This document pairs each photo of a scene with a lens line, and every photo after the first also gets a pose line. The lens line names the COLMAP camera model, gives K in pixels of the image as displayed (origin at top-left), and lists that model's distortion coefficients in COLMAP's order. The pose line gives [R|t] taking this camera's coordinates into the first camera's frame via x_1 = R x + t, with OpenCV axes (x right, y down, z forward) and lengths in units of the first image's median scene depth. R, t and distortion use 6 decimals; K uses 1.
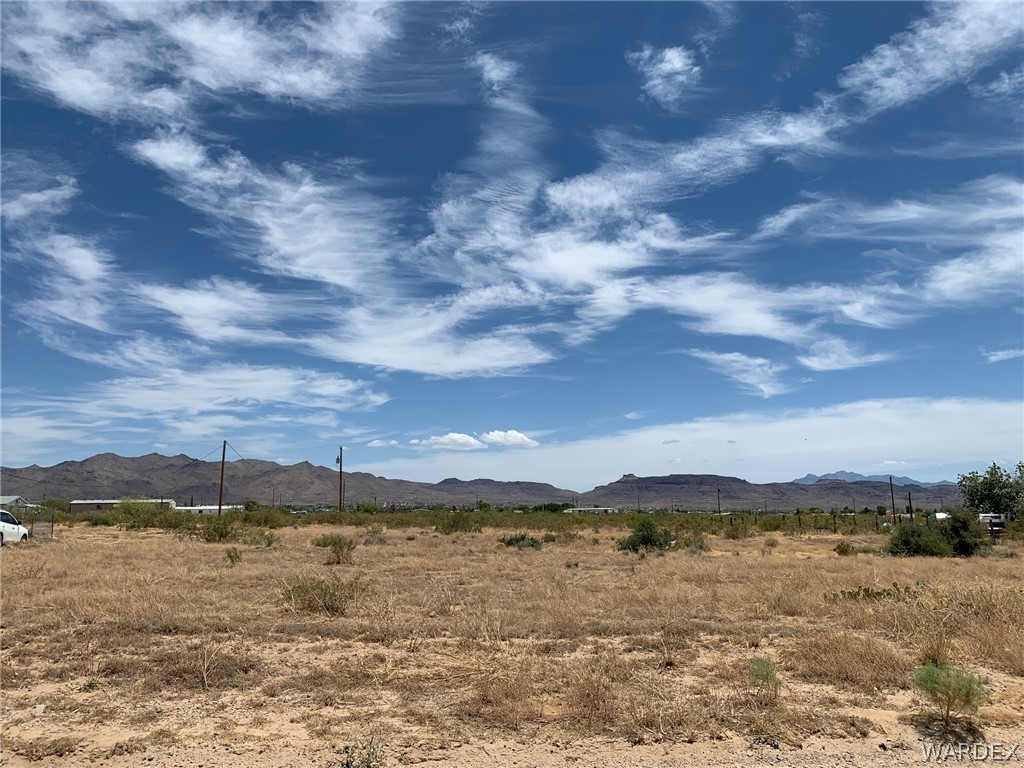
lens RADIAL K [[784.0, 0, 520.9], [0, 784.0, 378.3], [0, 0, 1]] dist [0.024865, -0.027713]
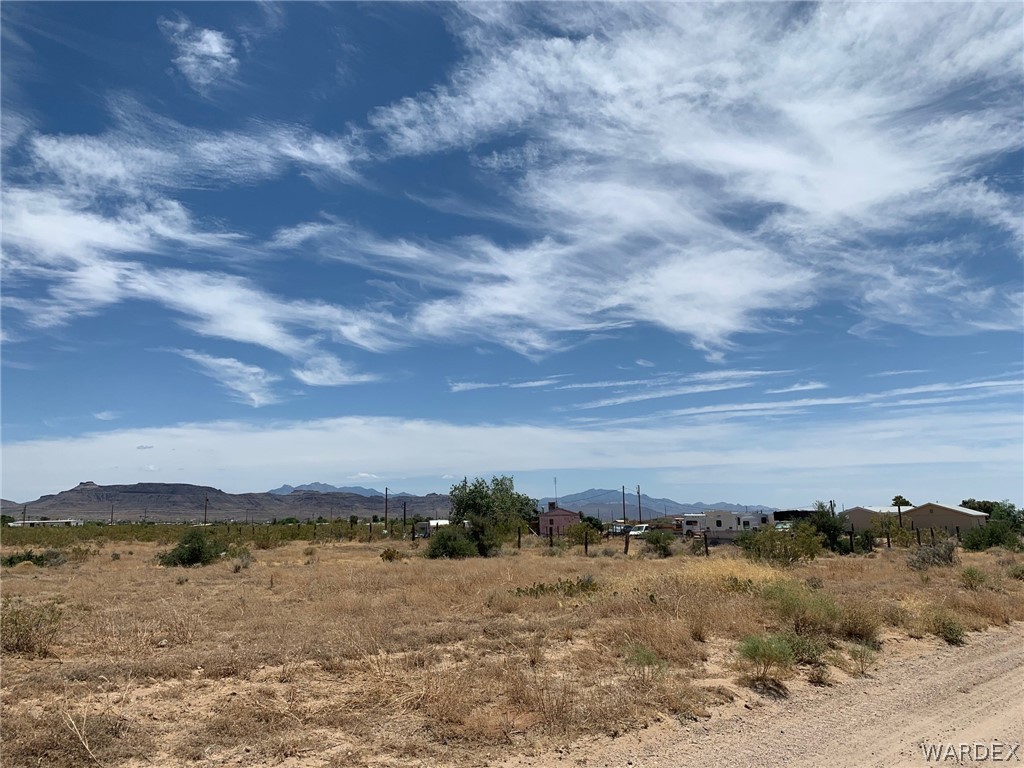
lens RADIAL K [[784.0, 0, 518.2], [0, 784.0, 377.6], [0, 0, 1]] dist [0.024865, -0.027713]
pose [[0.805935, 0.101585, 0.583224, -0.446943], [-0.093574, 0.994642, -0.043939, 0.039867], [-0.584562, -0.019163, 0.811122, 0.183423]]
